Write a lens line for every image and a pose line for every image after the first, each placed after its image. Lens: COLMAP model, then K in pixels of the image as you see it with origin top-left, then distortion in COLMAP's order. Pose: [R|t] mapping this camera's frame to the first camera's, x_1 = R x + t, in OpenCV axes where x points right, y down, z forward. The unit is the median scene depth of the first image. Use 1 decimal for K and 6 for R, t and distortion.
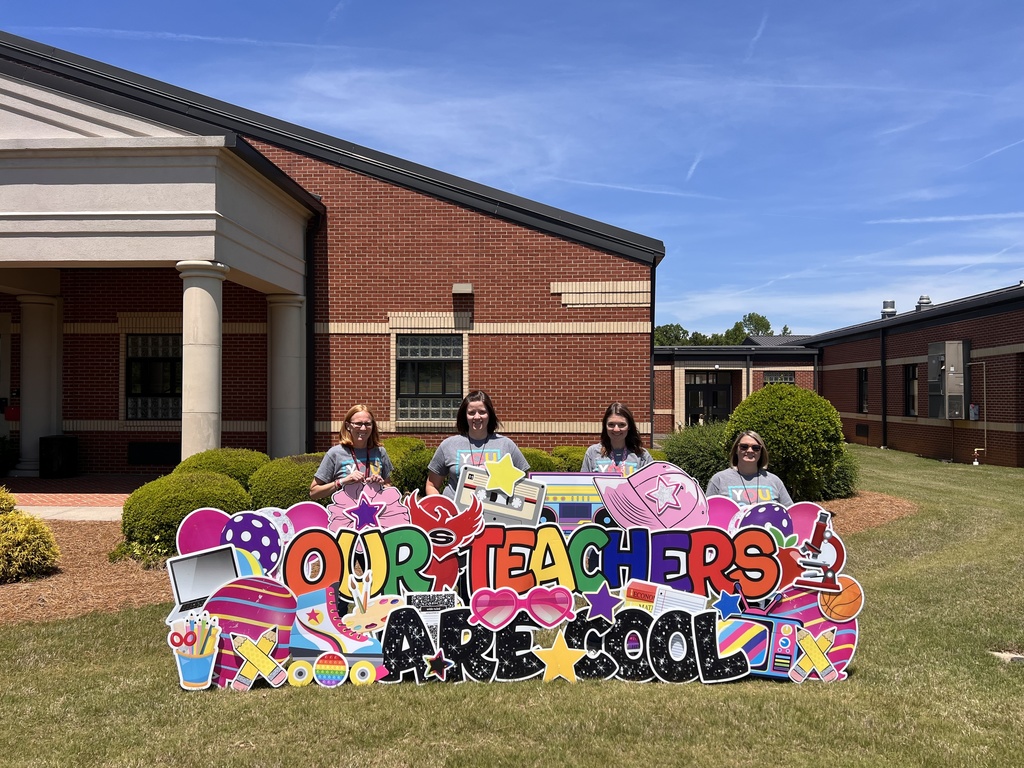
lens RADIAL K [[759.9, 0, 511.5], [0, 759.9, 388.3], [0, 0, 1]] dist [0.081051, -0.148939]
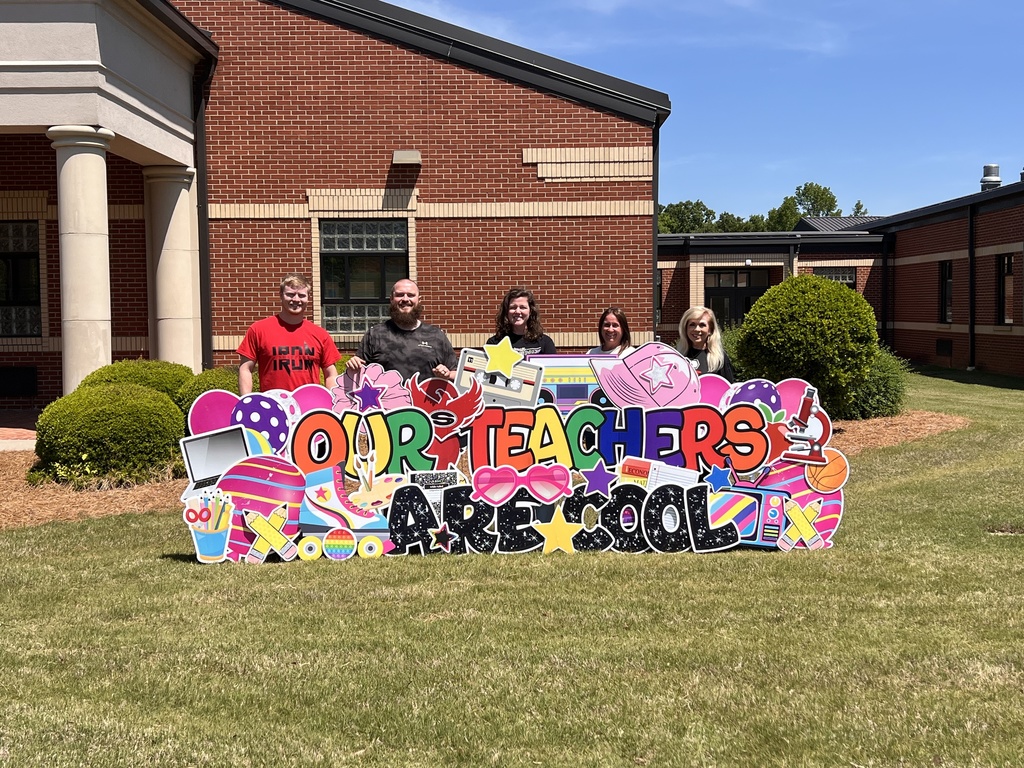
lens RADIAL K [[1178.6, 0, 512.0], [0, 1178.6, 384.0], [0, 0, 1]] dist [0.194360, -0.615423]
pose [[0.998305, -0.015414, 0.056119, -0.086553], [0.011559, 0.997593, 0.068377, 0.041386], [-0.057038, -0.067612, 0.996080, -0.579855]]
